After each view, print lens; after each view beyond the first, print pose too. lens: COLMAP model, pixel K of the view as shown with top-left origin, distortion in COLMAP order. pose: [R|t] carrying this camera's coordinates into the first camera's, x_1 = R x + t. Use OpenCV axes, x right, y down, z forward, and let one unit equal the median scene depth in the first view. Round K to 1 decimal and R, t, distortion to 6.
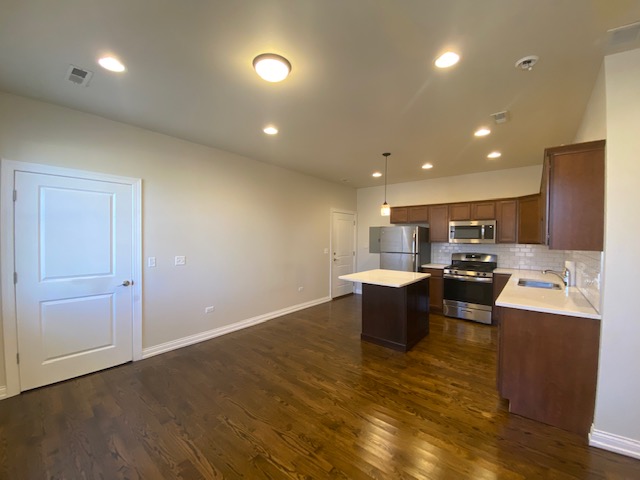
lens RADIAL K [[259.4, 0, 319.9], [0, 259.4, 241.6], [0, 0, 1]] dist [0.031035, -0.023610]
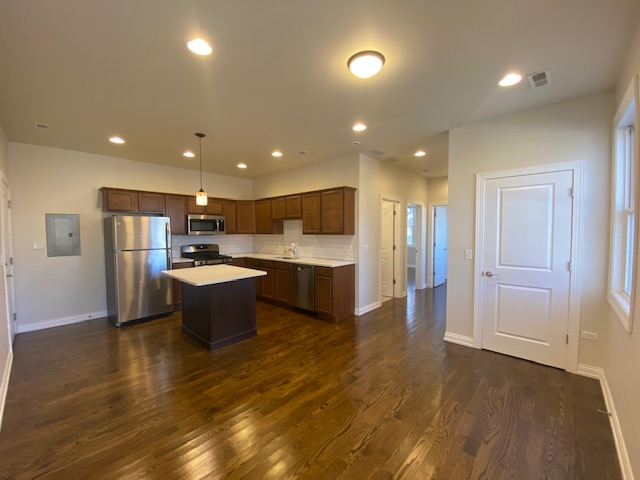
lens RADIAL K [[259.4, 0, 319.9], [0, 259.4, 241.6], [0, 0, 1]] dist [0.031035, -0.023610]
pose [[0.050527, -0.049931, 0.997474, -0.798899], [0.021316, 0.998576, 0.048907, -0.016496], [-0.998495, 0.018791, 0.051520, 0.728447]]
